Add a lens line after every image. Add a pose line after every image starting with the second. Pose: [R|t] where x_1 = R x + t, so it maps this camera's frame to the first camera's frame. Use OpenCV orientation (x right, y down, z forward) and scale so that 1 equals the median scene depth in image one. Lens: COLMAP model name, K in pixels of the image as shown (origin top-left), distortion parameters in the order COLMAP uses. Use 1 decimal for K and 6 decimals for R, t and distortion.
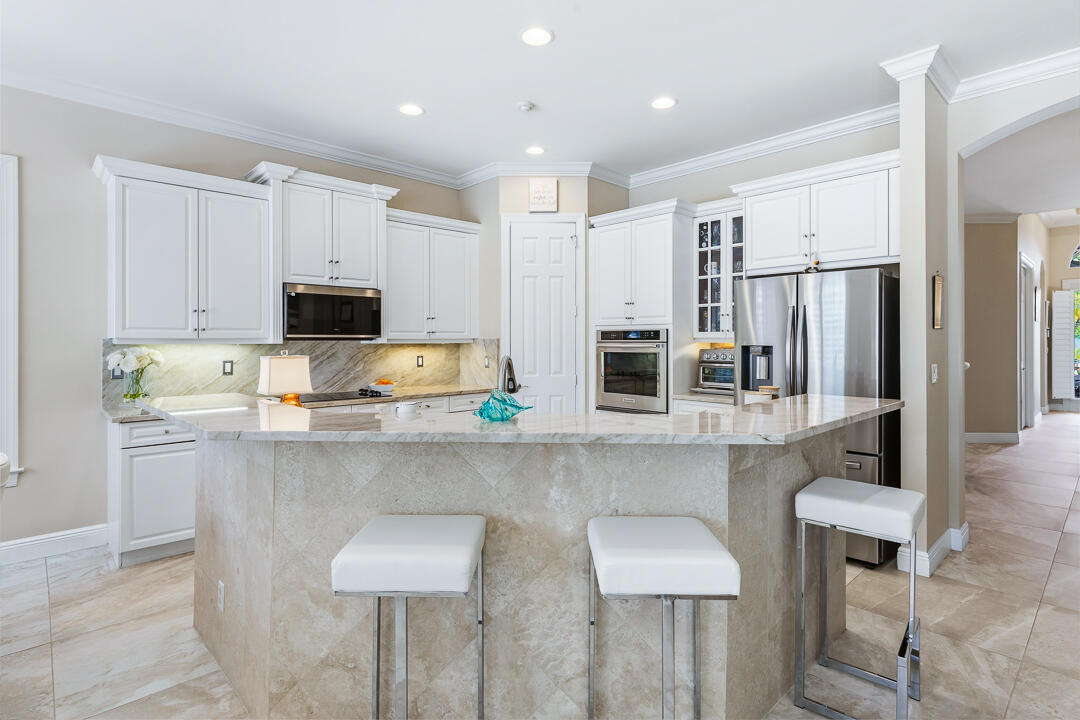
lens RADIAL K [[538.5, 0, 538.6], [0, 538.5, 339.5], [0, 0, 1]] dist [0.000198, 0.000069]
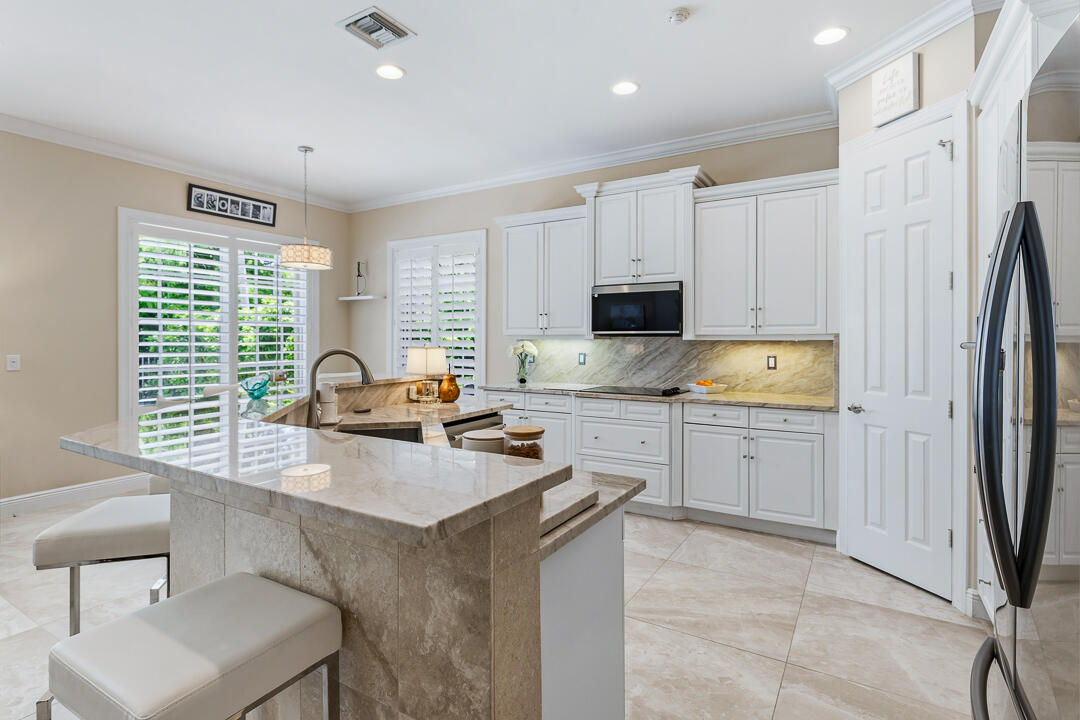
lens RADIAL K [[538.5, 0, 538.6], [0, 538.5, 339.5], [0, 0, 1]] dist [0.000198, 0.000069]
pose [[0.267758, 0.004543, -0.963476, 0.530314], [0.002698, 0.999981, 0.005465, 0.000975], [0.963483, -0.004063, 0.267740, 0.517365]]
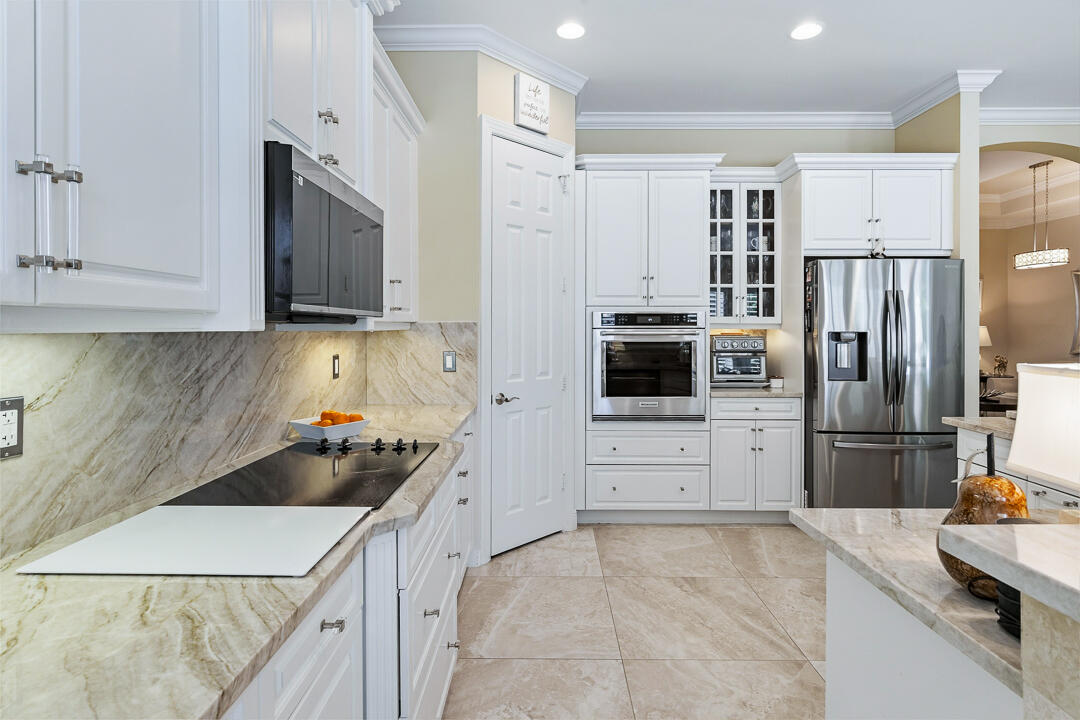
lens RADIAL K [[563.5, 0, 539.6], [0, 563.5, 327.6], [0, 0, 1]] dist [0.001985, 0.000228]
pose [[0.690746, 0.002297, 0.723094, -0.537345], [-0.002735, 0.999996, -0.000563, 0.004603], [-0.723092, -0.001589, 0.690750, 0.580549]]
